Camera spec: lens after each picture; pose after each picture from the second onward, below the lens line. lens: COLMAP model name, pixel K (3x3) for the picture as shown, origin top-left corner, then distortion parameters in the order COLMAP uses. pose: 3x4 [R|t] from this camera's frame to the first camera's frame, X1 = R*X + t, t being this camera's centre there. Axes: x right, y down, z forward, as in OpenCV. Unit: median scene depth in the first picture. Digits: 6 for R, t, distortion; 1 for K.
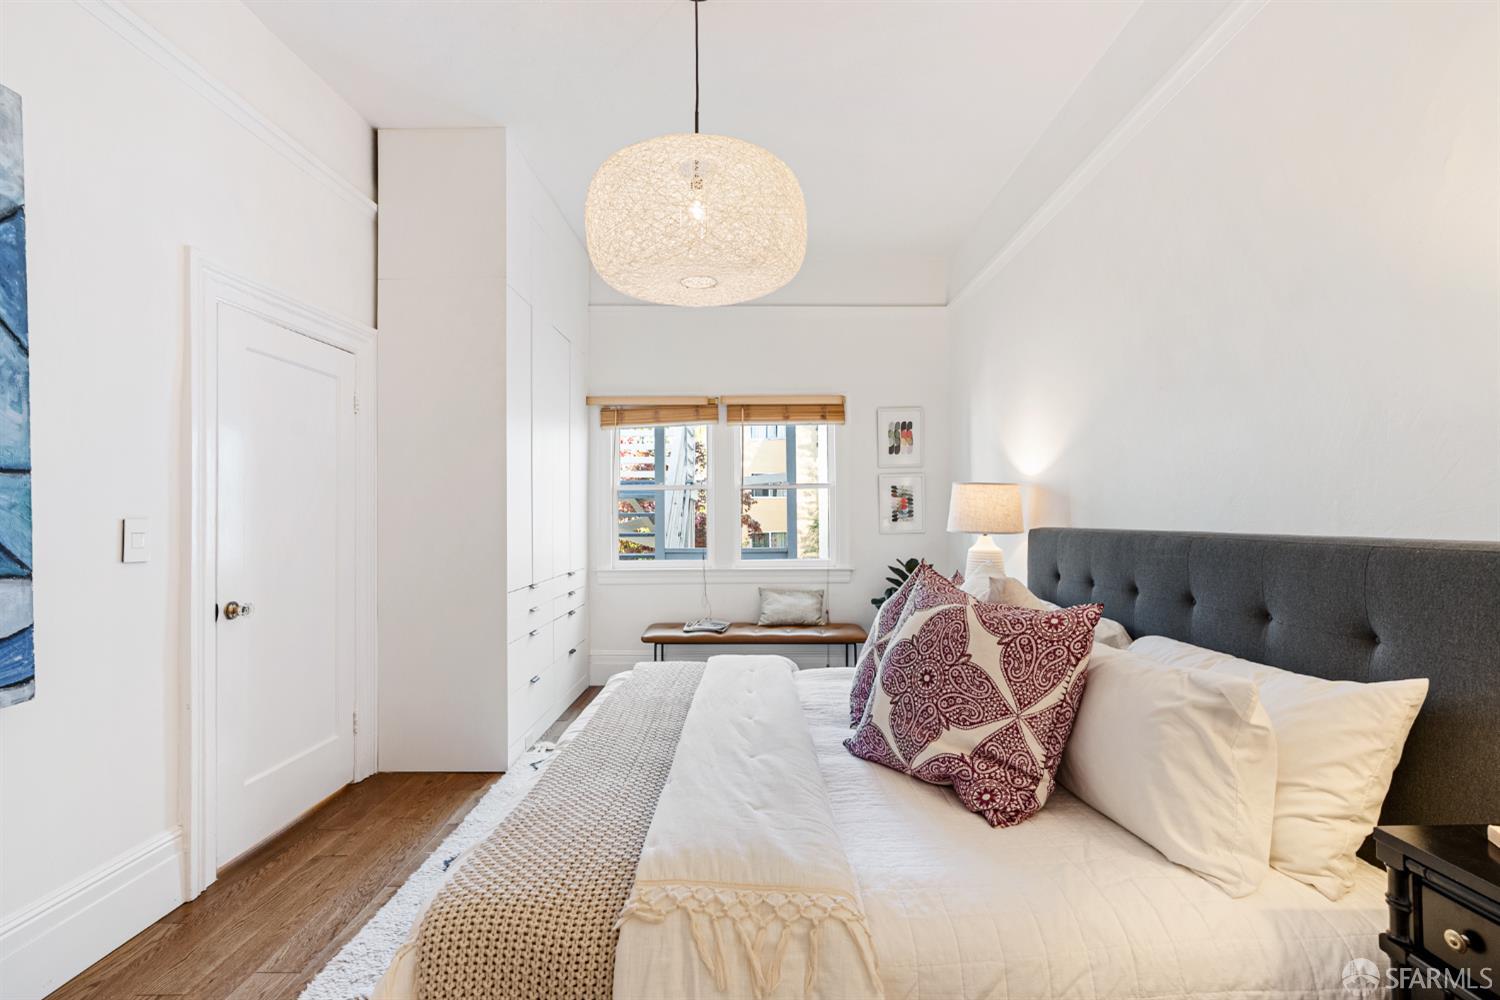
lens RADIAL K [[709.8, 0, 754.5], [0, 709.8, 505.7], [0, 0, 1]] dist [0.002748, 0.000883]
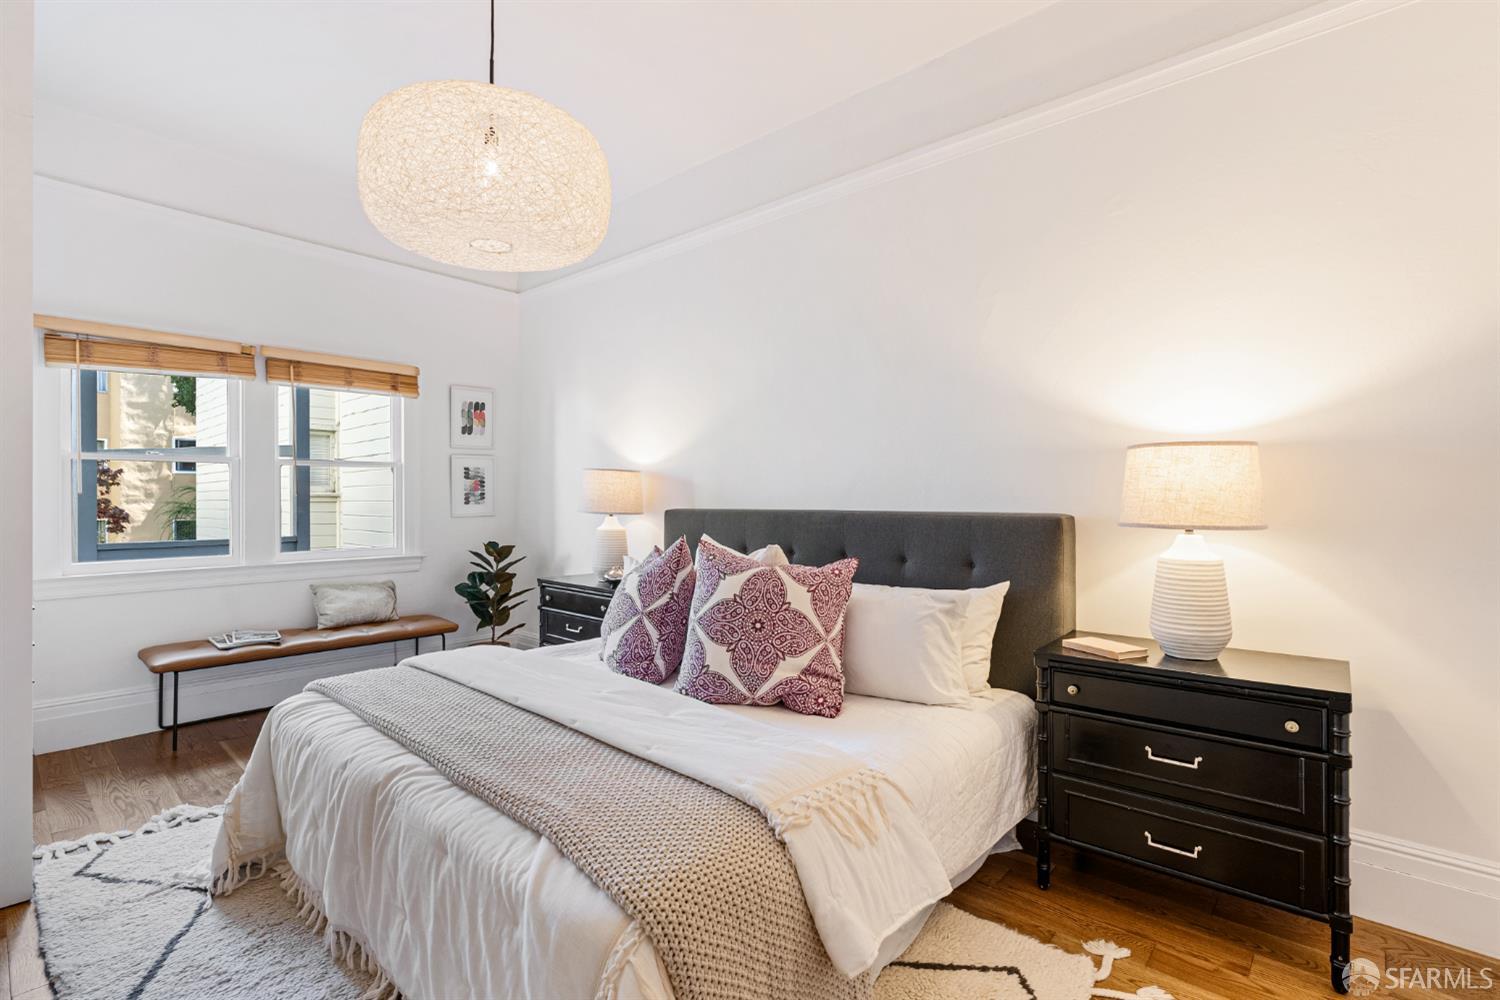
lens RADIAL K [[705.7, 0, 769.1], [0, 705.7, 497.6], [0, 0, 1]] dist [-0.001663, 0.000458]
pose [[0.652765, 0.003968, 0.757550, -0.692993], [-0.013424, 0.999890, 0.006330, 0.004150], [-0.757441, -0.014302, 0.652747, 0.155893]]
